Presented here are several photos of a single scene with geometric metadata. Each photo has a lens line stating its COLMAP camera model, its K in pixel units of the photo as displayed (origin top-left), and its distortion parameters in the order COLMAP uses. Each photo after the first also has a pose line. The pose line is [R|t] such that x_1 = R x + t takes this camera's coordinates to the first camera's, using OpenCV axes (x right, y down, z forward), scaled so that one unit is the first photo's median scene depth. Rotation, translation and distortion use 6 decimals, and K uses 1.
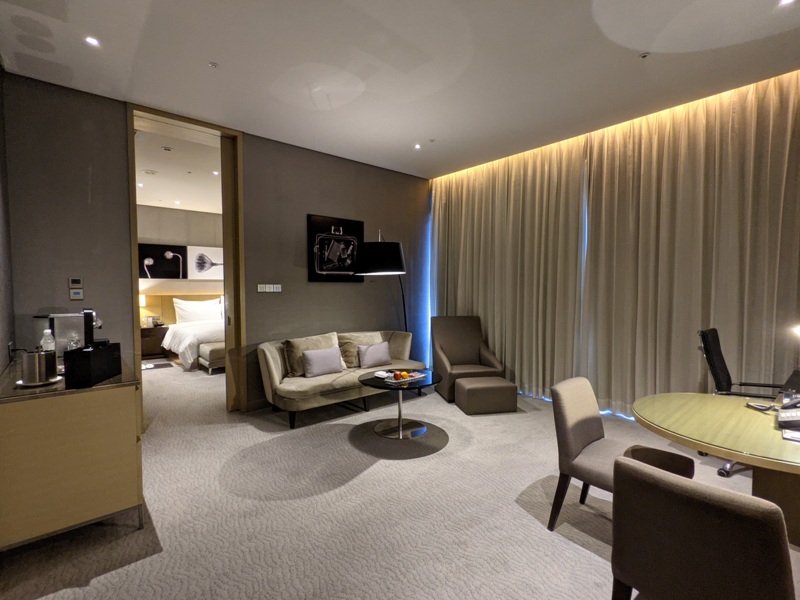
lens RADIAL K [[385.9, 0, 397.9], [0, 385.9, 303.8], [0, 0, 1]] dist [-0.002536, 0.002266]
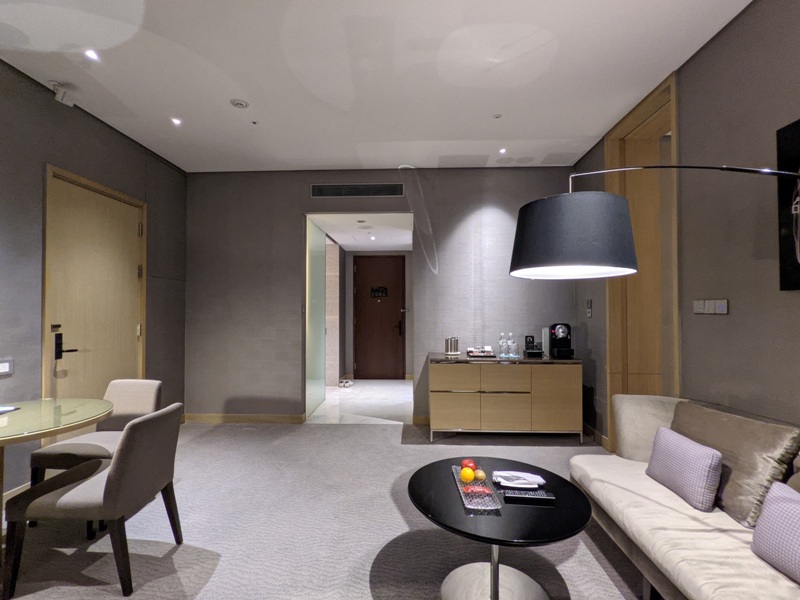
lens RADIAL K [[385.9, 0, 397.9], [0, 385.9, 303.8], [0, 0, 1]] dist [-0.002536, 0.002266]
pose [[-0.678013, -0.011830, -0.734955, 0.365828], [-0.026939, 0.999599, 0.008762, -0.035929], [0.734556, 0.025740, -0.678059, 1.008069]]
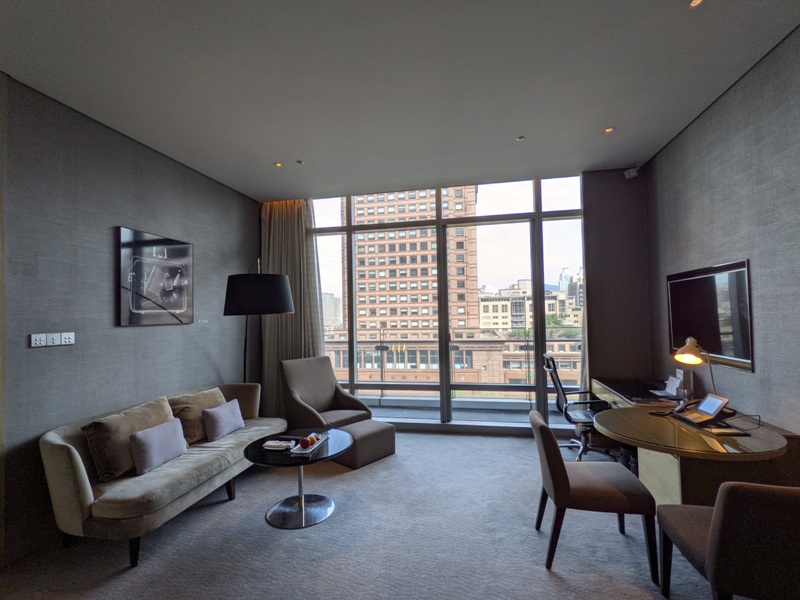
lens RADIAL K [[385.9, 0, 397.9], [0, 385.9, 303.8], [0, 0, 1]] dist [-0.002536, 0.002266]
pose [[0.790980, 0.003654, 0.611832, -0.267181], [0.044441, 0.996998, -0.063408, -0.032194], [-0.610226, 0.077344, 0.788443, 0.183776]]
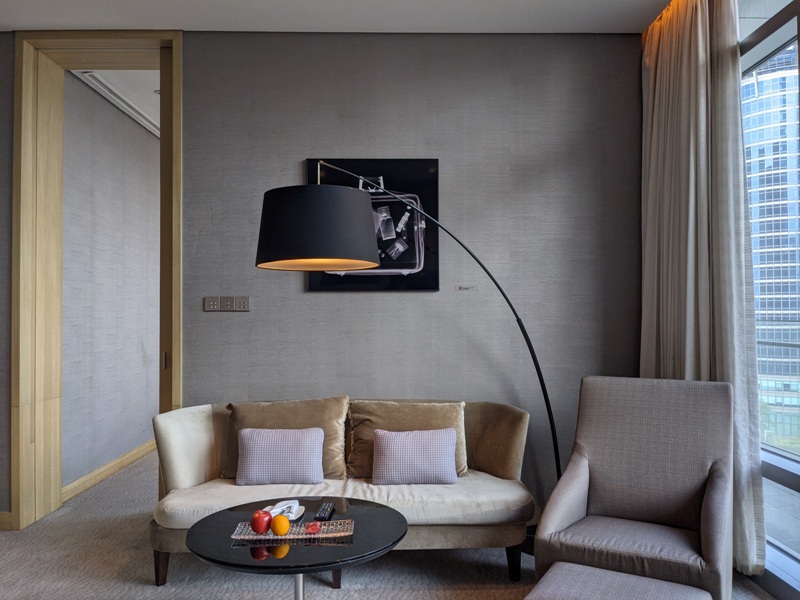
lens RADIAL K [[629.9, 0, 400.0], [0, 629.9, 300.0], [0, 0, 1]] dist [0.068921, -0.103166]
pose [[0.773136, -0.014698, -0.634070, 0.401513], [-0.024833, 0.998263, -0.053419, -0.004152], [0.633754, 0.057045, 0.771429, 0.453670]]
